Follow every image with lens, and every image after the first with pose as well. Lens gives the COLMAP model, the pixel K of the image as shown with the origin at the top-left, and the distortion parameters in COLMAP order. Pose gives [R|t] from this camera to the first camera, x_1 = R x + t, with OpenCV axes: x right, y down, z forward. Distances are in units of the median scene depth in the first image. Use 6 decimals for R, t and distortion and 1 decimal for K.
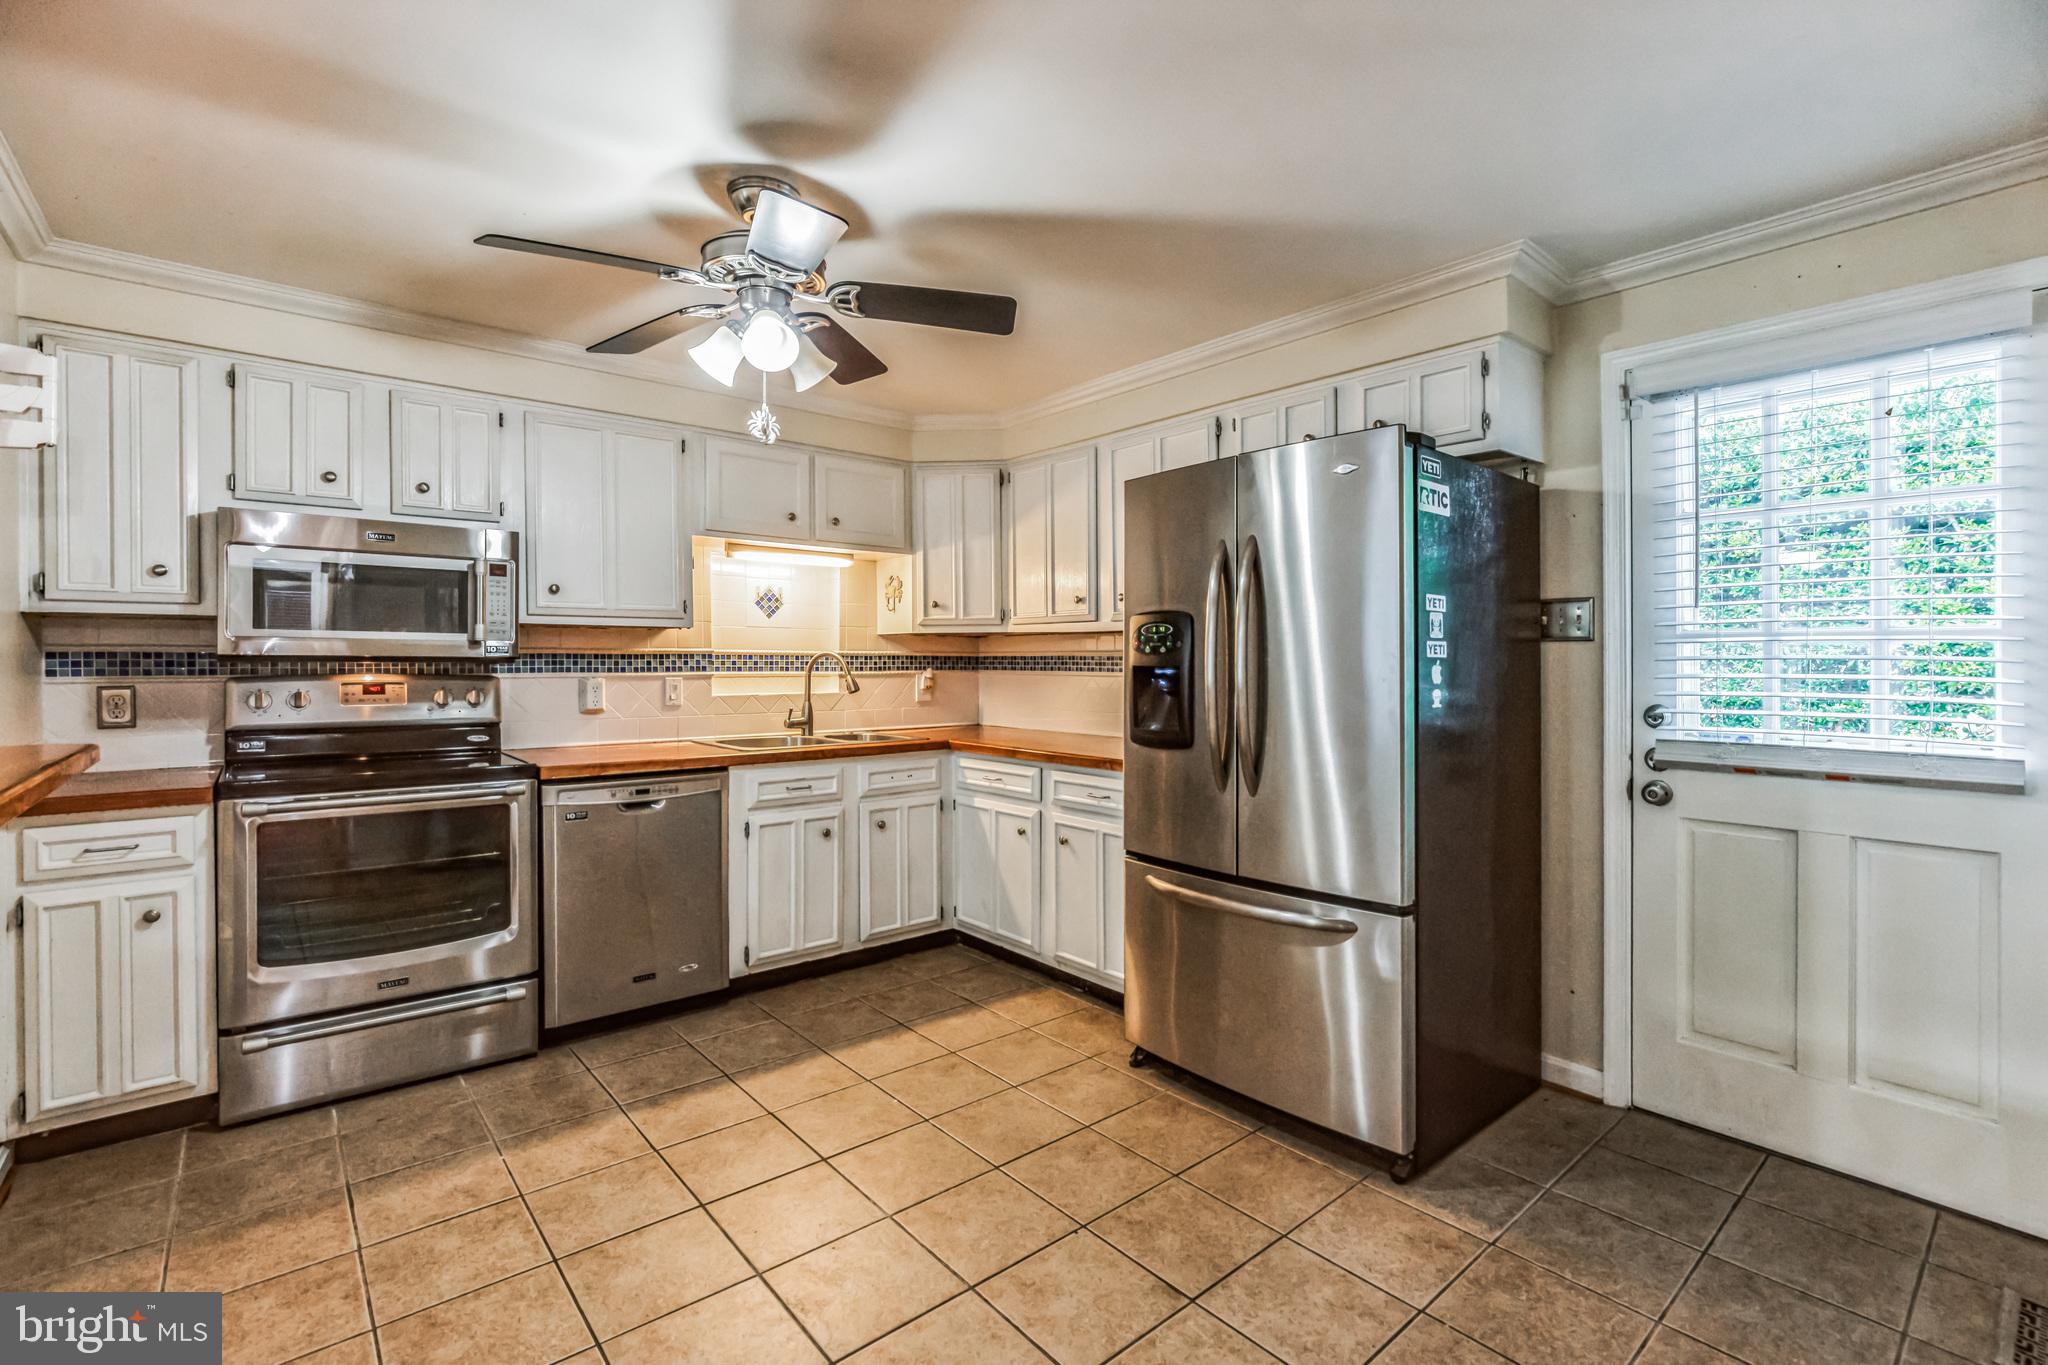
lens RADIAL K [[935.1, 0, 1008.9], [0, 935.1, 651.1], [0, 0, 1]] dist [-0.010568, 0.002957]
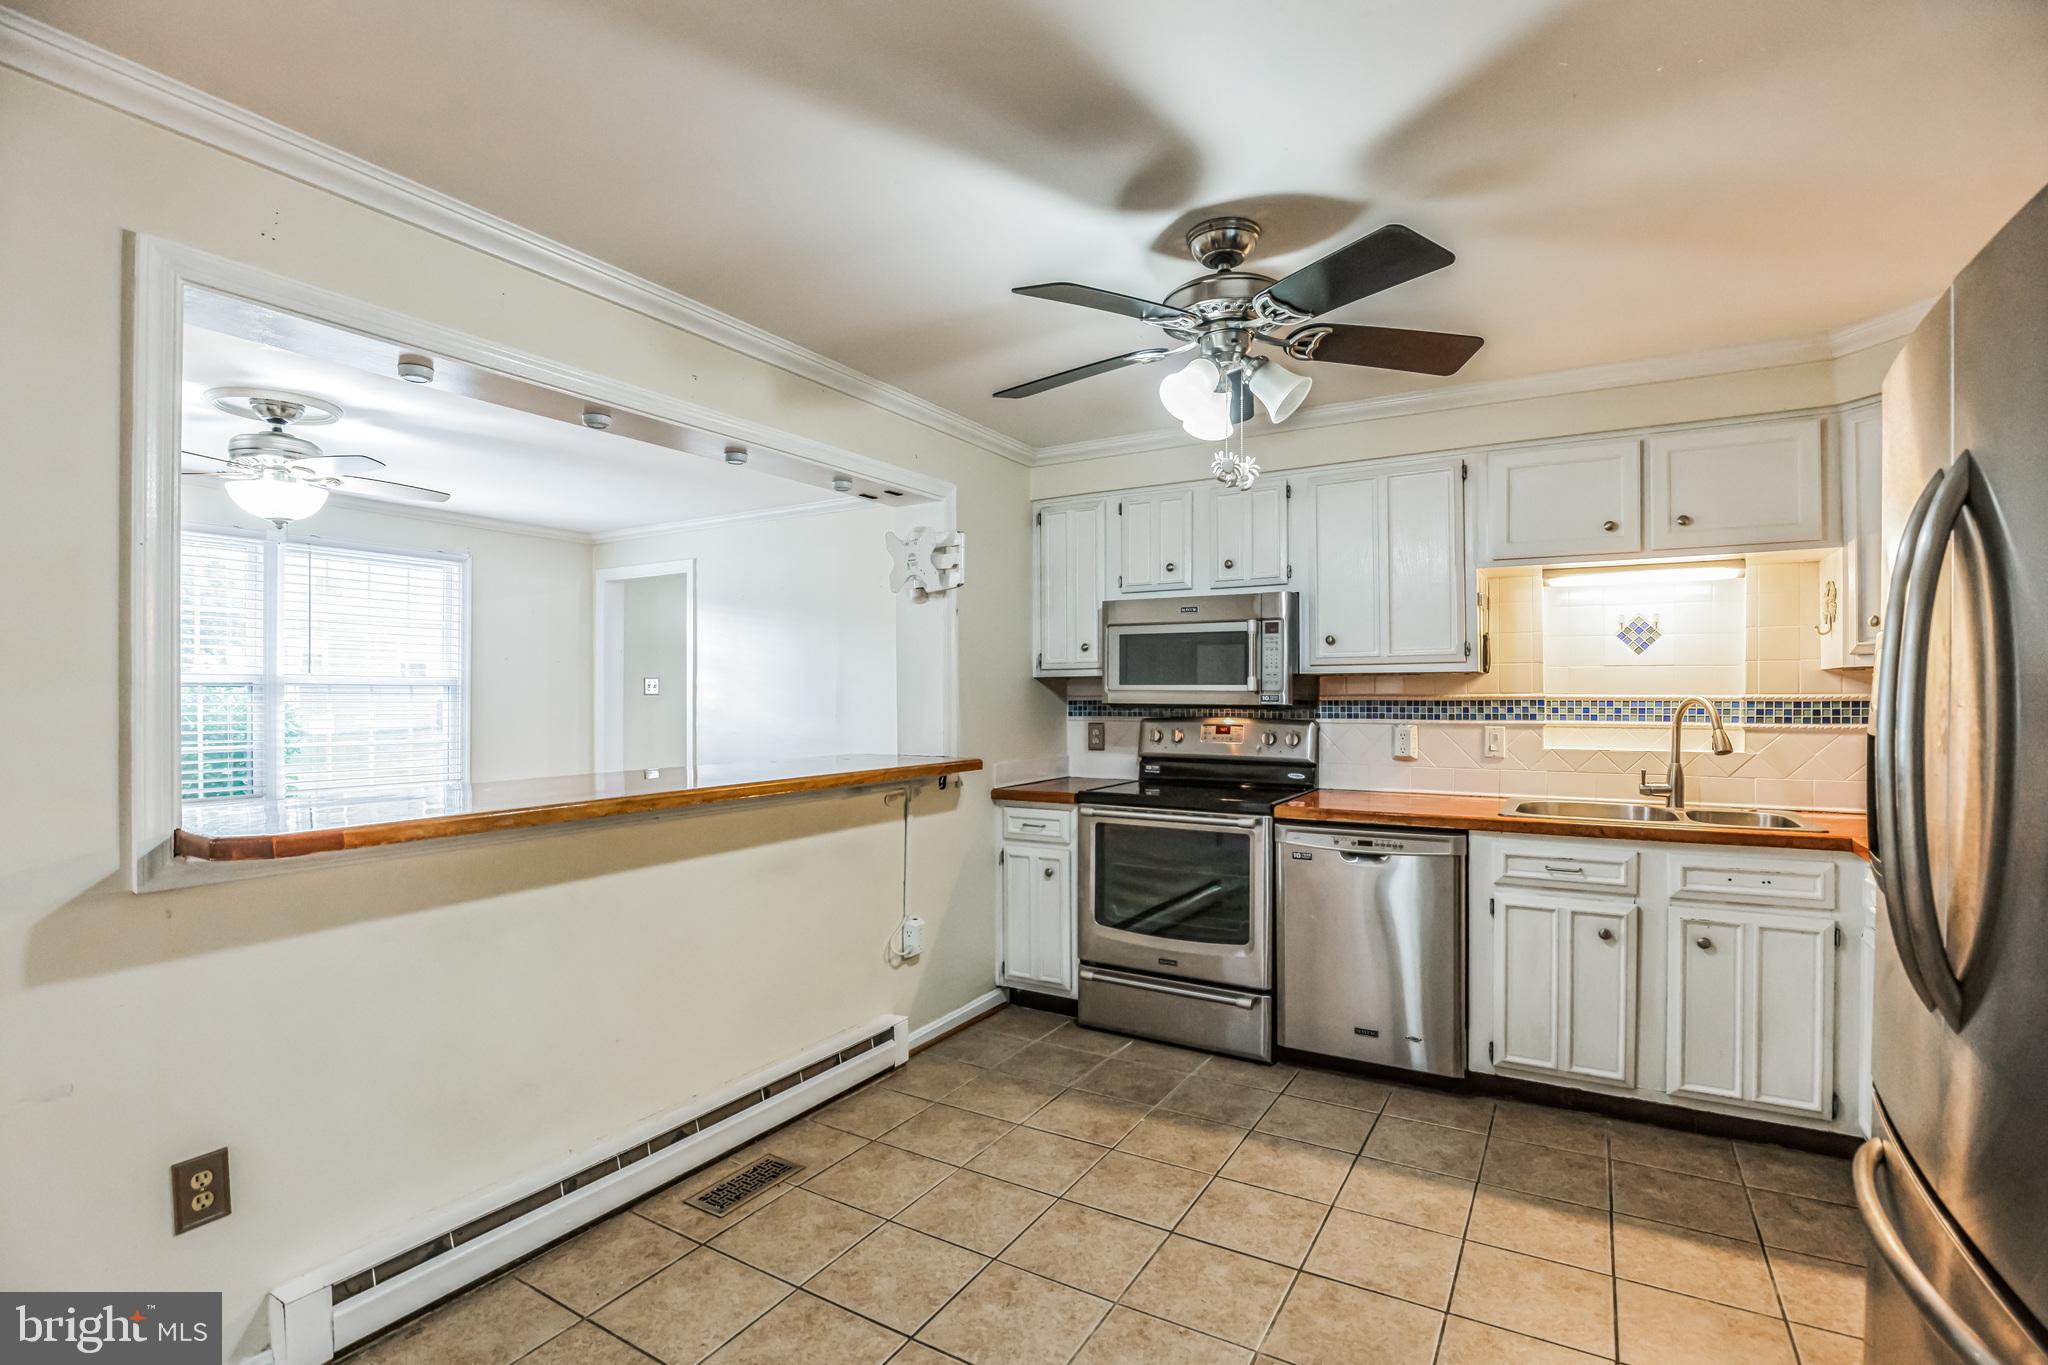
lens RADIAL K [[935.1, 0, 1033.7], [0, 935.1, 697.7], [0, 0, 1]] dist [-0.010568, 0.002957]
pose [[0.352755, 0.000359, -0.935716, 0.363332], [0.012999, 0.999902, 0.005284, -0.010978], [0.935625, -0.014027, 0.352715, 0.294054]]
